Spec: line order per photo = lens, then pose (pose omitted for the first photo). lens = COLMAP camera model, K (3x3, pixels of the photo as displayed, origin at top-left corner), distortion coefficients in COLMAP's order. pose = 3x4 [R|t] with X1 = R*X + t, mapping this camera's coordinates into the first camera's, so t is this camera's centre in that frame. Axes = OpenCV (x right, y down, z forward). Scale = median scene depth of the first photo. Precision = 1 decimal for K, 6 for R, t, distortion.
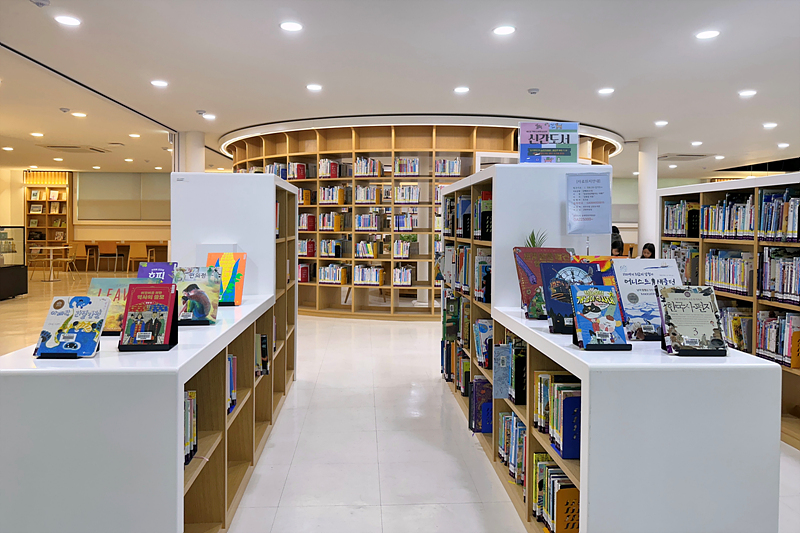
lens RADIAL K [[569.1, 0, 400.1], [0, 569.1, 262.7], [0, 0, 1]] dist [0.008924, -0.008502]
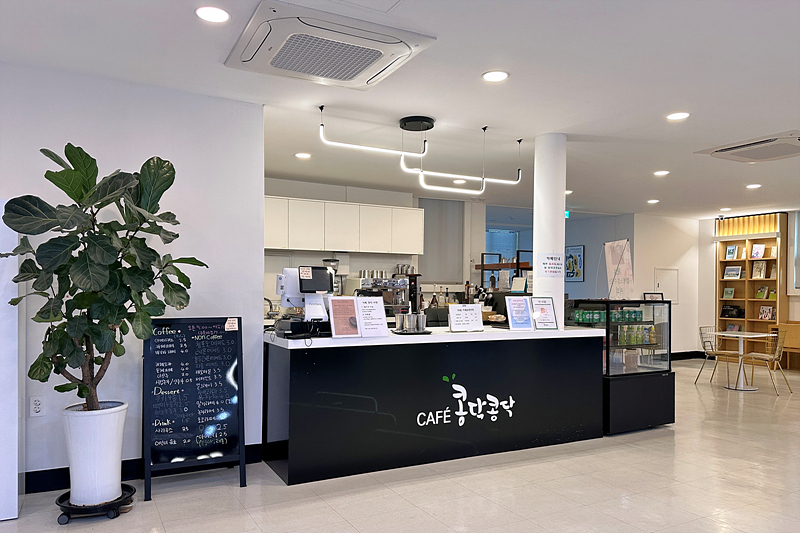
lens RADIAL K [[569.1, 0, 402.0], [0, 569.1, 269.4], [0, 0, 1]] dist [0.008924, -0.008502]
pose [[0.406772, -0.030496, -0.913021, -0.173790], [-0.065601, 0.995887, -0.062491, -0.029069], [0.911171, 0.085315, 0.403098, 0.361587]]
